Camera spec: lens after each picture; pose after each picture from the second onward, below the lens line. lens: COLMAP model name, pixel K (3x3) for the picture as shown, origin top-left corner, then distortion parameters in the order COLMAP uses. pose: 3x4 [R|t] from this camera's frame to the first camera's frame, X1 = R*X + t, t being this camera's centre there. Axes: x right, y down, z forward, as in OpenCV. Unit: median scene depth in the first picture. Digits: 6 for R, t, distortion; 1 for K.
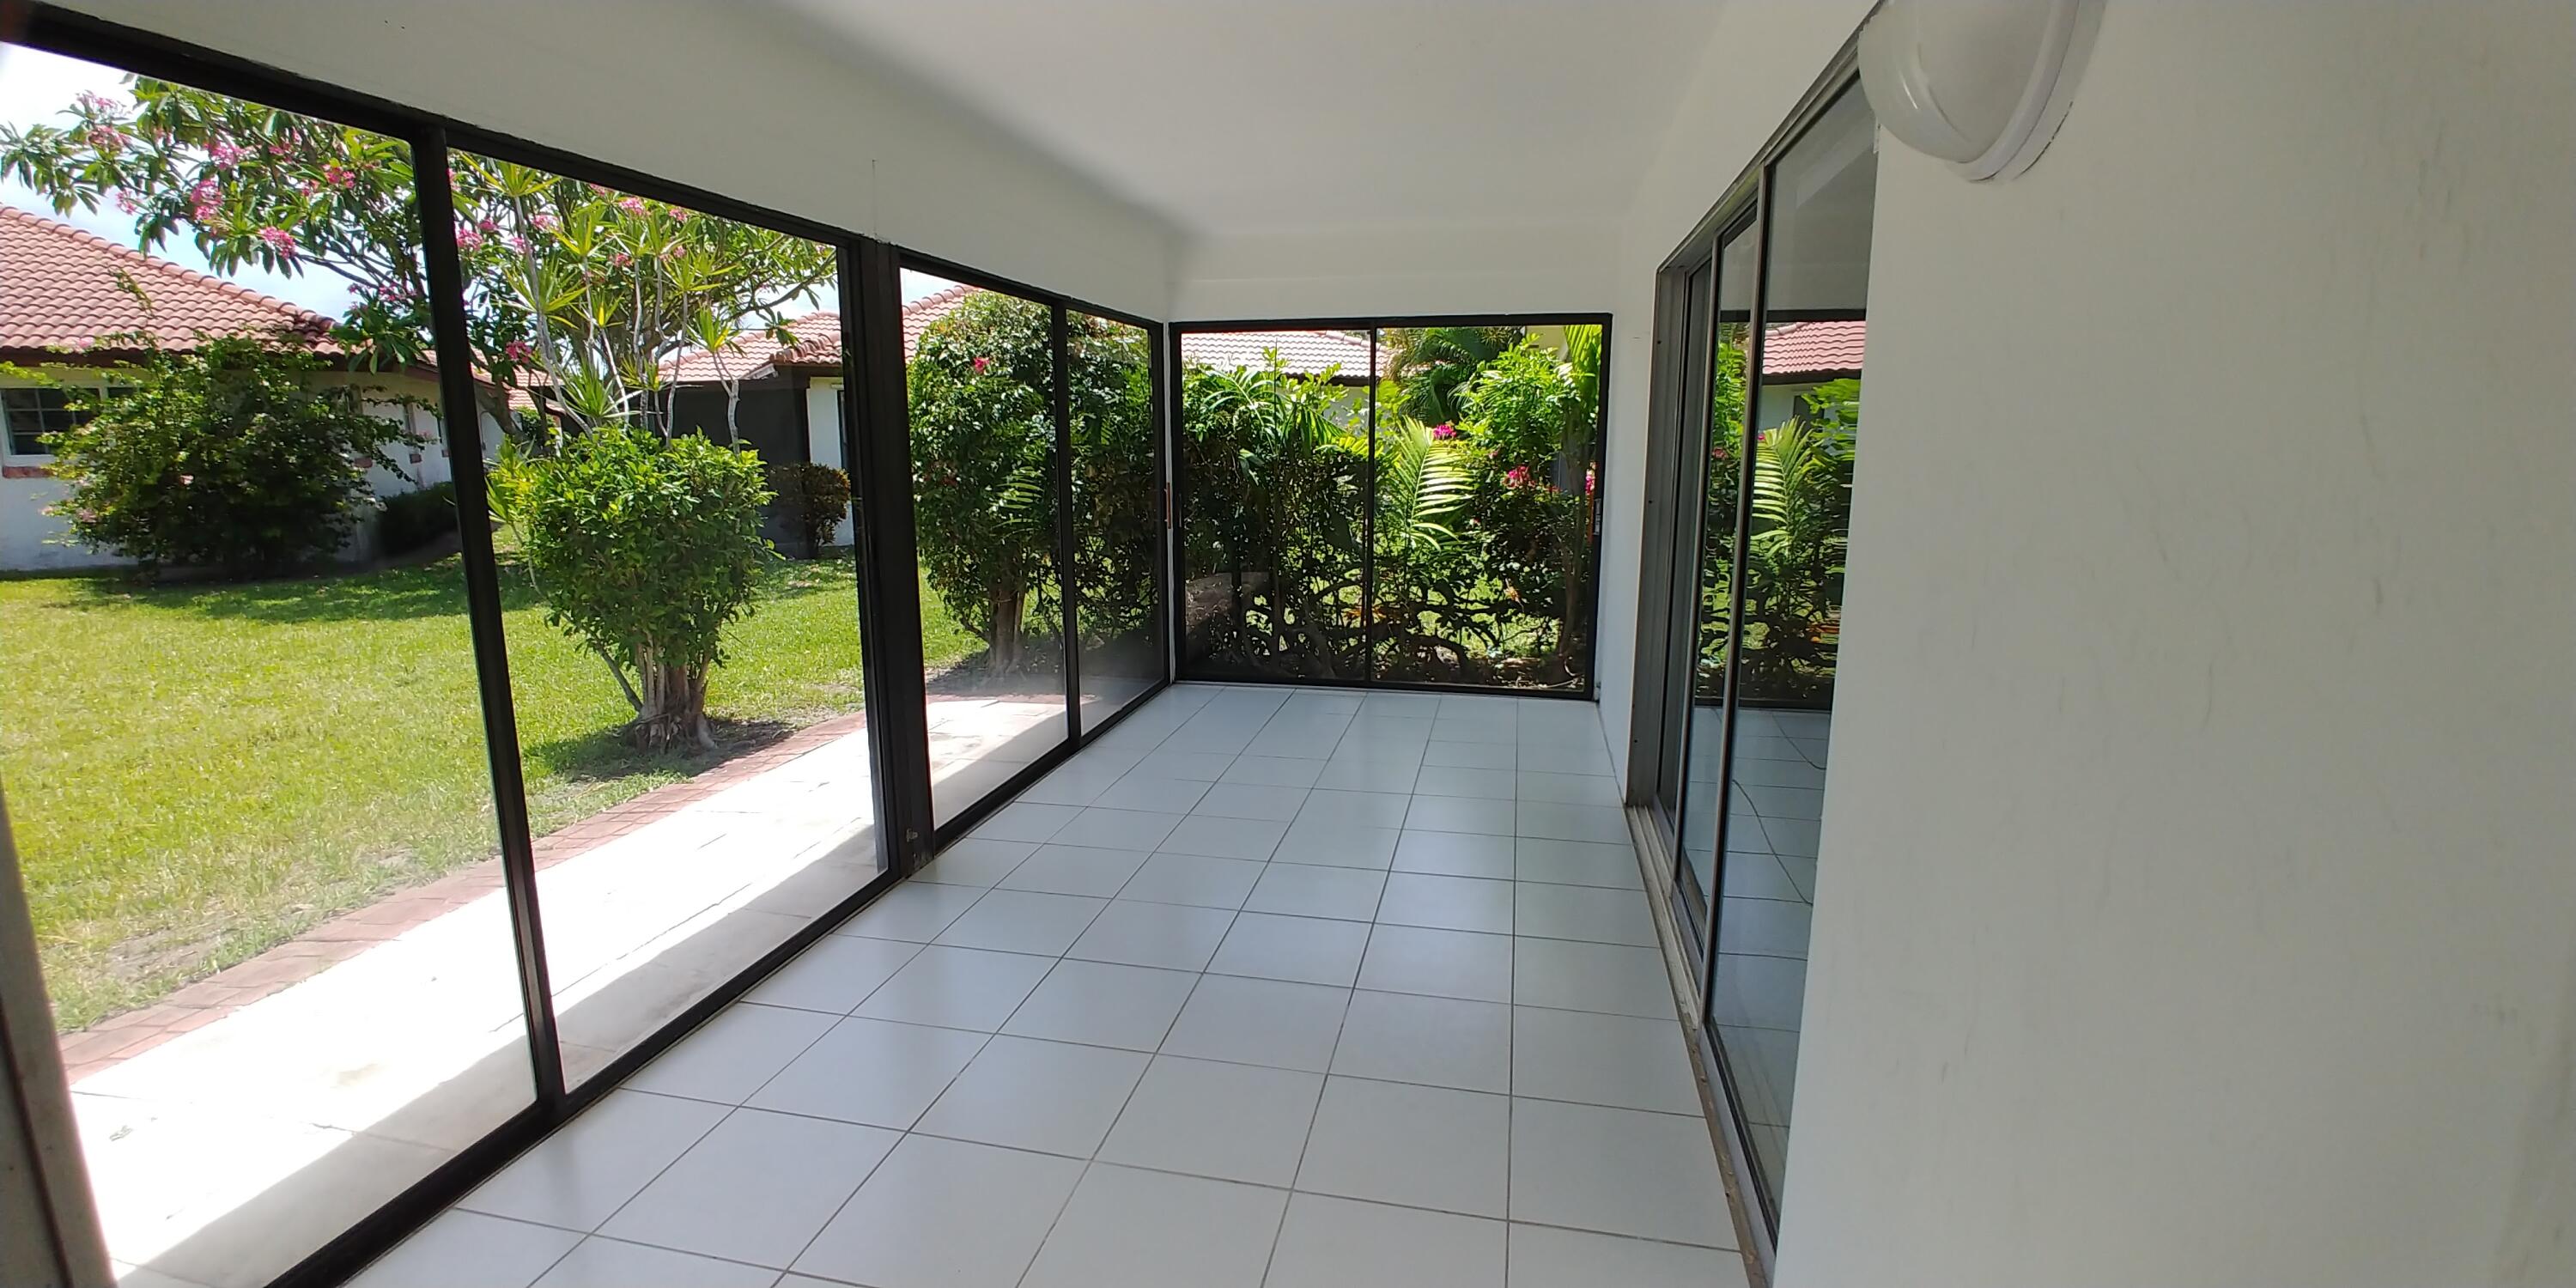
lens RADIAL K [[1148.9, 0, 1288.0], [0, 1148.9, 644.0], [0, 0, 1]] dist [-0.044073, 0.016603]
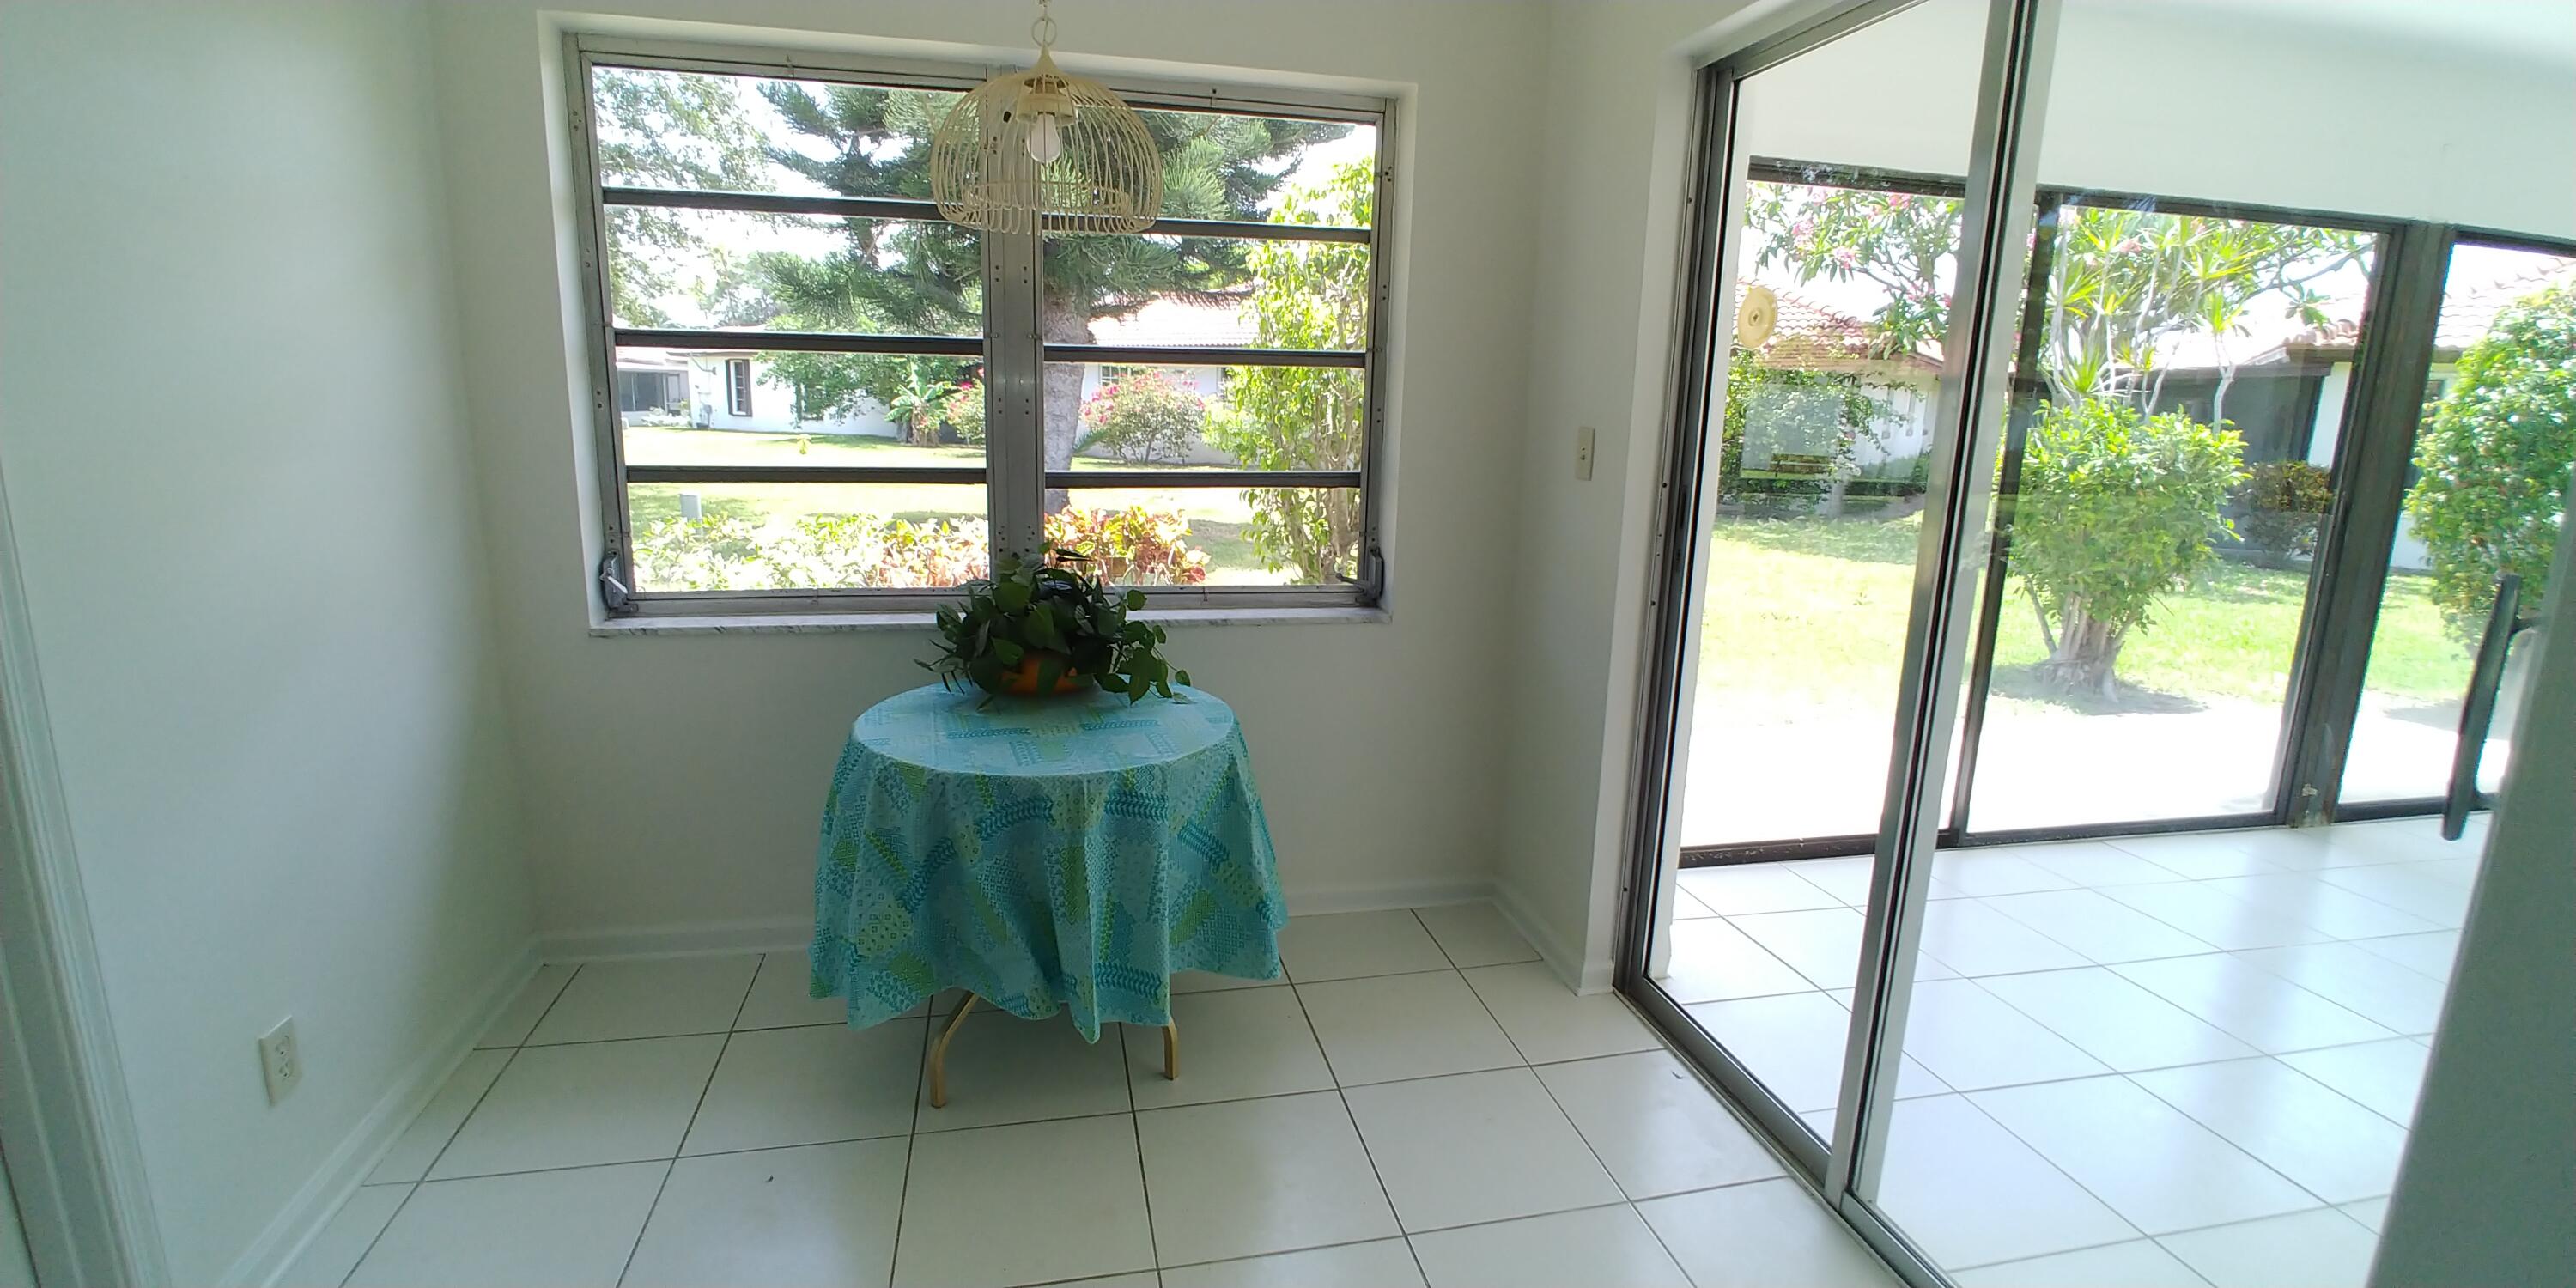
lens RADIAL K [[1129.7, 0, 1286.2], [0, 1129.7, 626.2], [0, 0, 1]] dist [-0.001305, -0.006130]
pose [[0.428326, 0.189845, -0.883457, 0.074963], [-0.194341, 0.974156, 0.115113, 0.041824], [0.882479, 0.122386, 0.454151, -0.157907]]
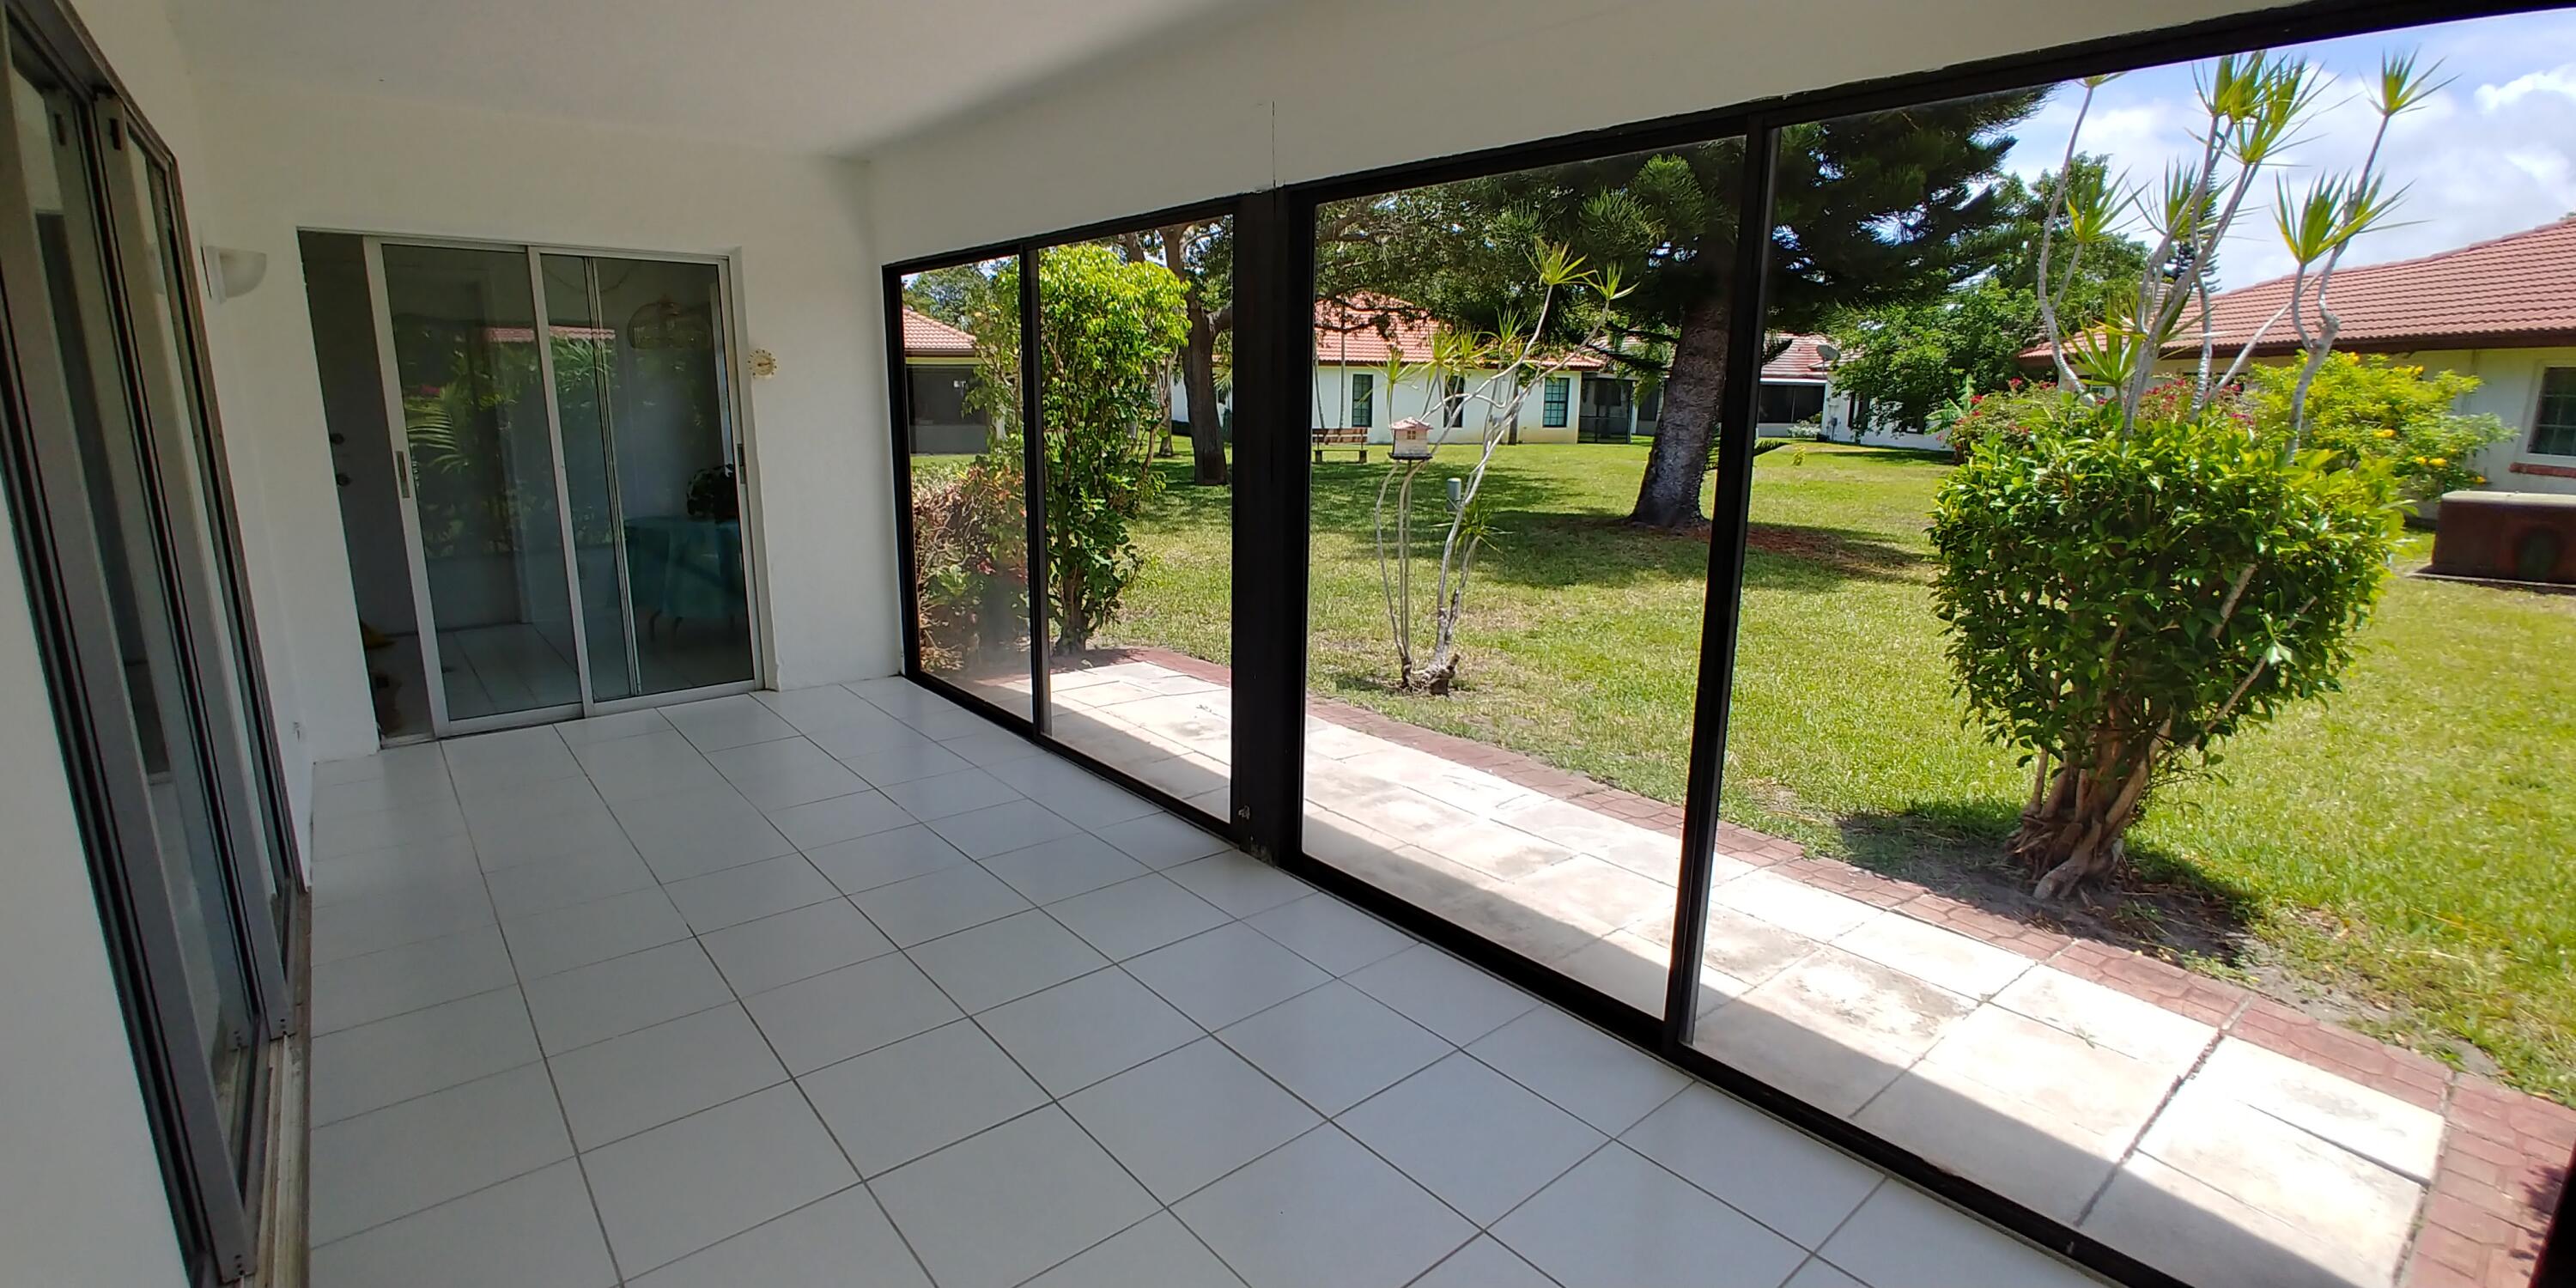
lens RADIAL K [[1129.7, 0, 1286.2], [0, 1129.7, 626.2], [0, 0, 1]] dist [-0.001305, -0.006130]
pose [[-0.603650, 0.158196, -0.781397, 0.208377], [-0.163153, 0.934860, 0.315306, -0.160462], [0.780377, 0.317822, -0.538518, 0.804628]]
